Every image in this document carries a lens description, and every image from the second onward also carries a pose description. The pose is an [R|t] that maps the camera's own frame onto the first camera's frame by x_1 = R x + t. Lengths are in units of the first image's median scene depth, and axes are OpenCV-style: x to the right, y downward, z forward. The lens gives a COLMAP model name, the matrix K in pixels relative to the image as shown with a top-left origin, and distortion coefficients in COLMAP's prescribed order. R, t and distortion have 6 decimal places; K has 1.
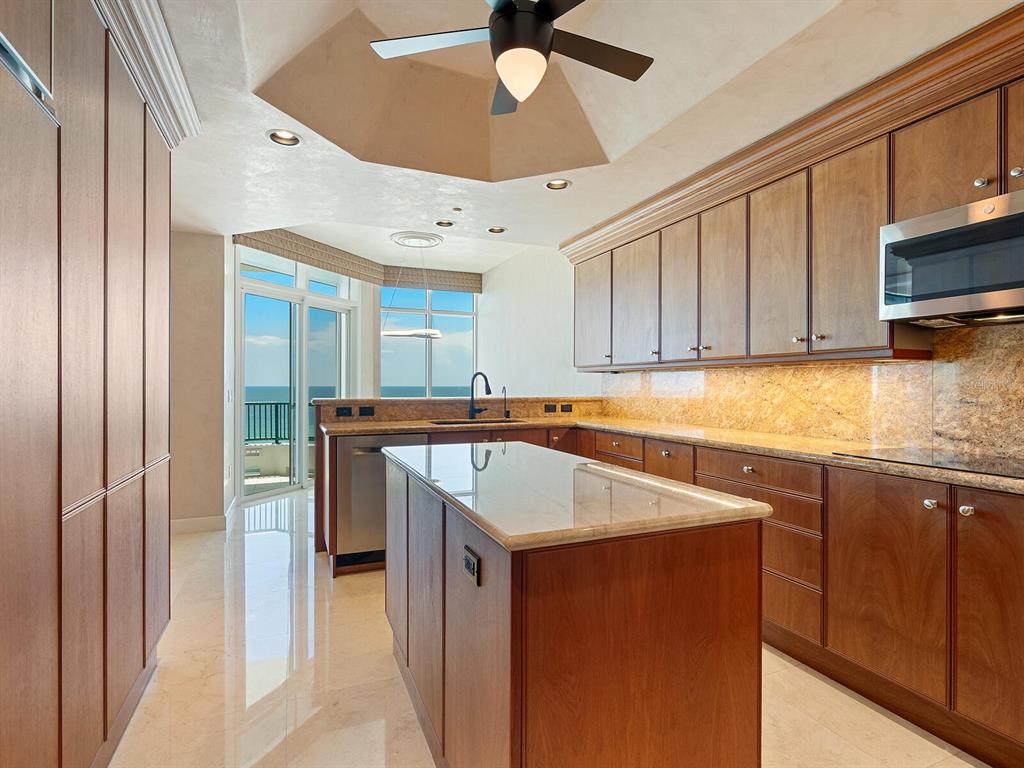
lens RADIAL K [[525.1, 0, 512.7], [0, 525.1, 383.6], [0, 0, 1]] dist [0.003554, -0.007537]
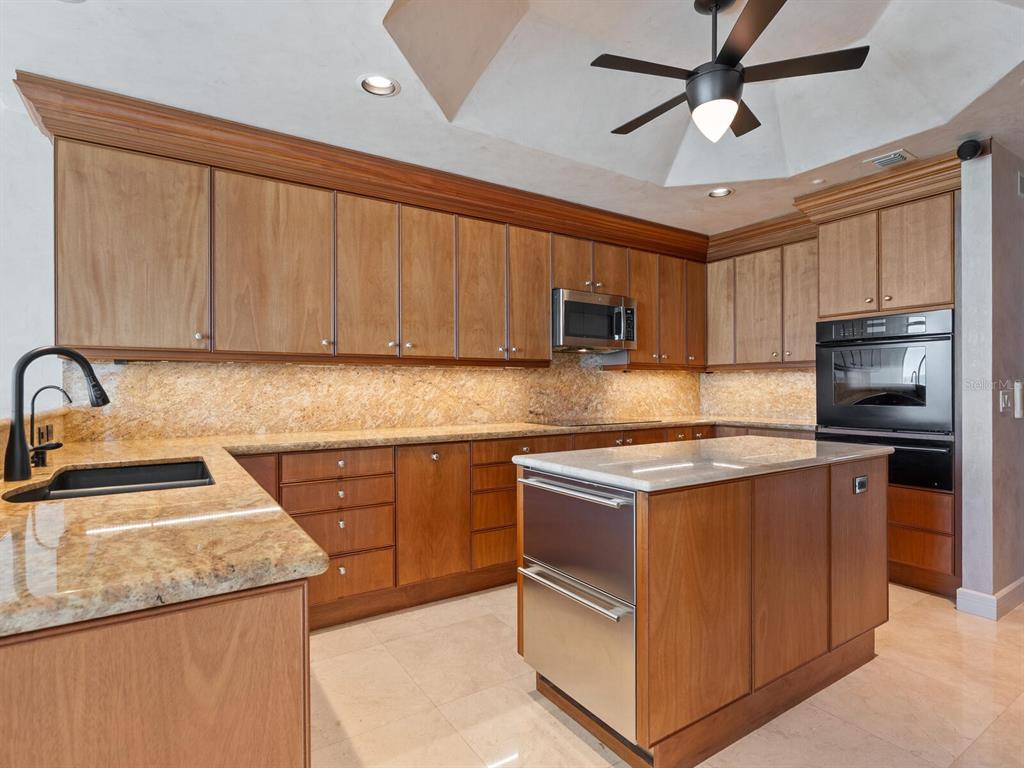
lens RADIAL K [[525.1, 0, 509.5], [0, 525.1, 382.0], [0, 0, 1]] dist [0.003554, -0.007537]
pose [[-0.168993, 0.012700, 0.985535, -0.917351], [0.002405, 0.999919, -0.012473, 0.019181], [-0.985614, 0.000263, -0.169010, 1.433312]]
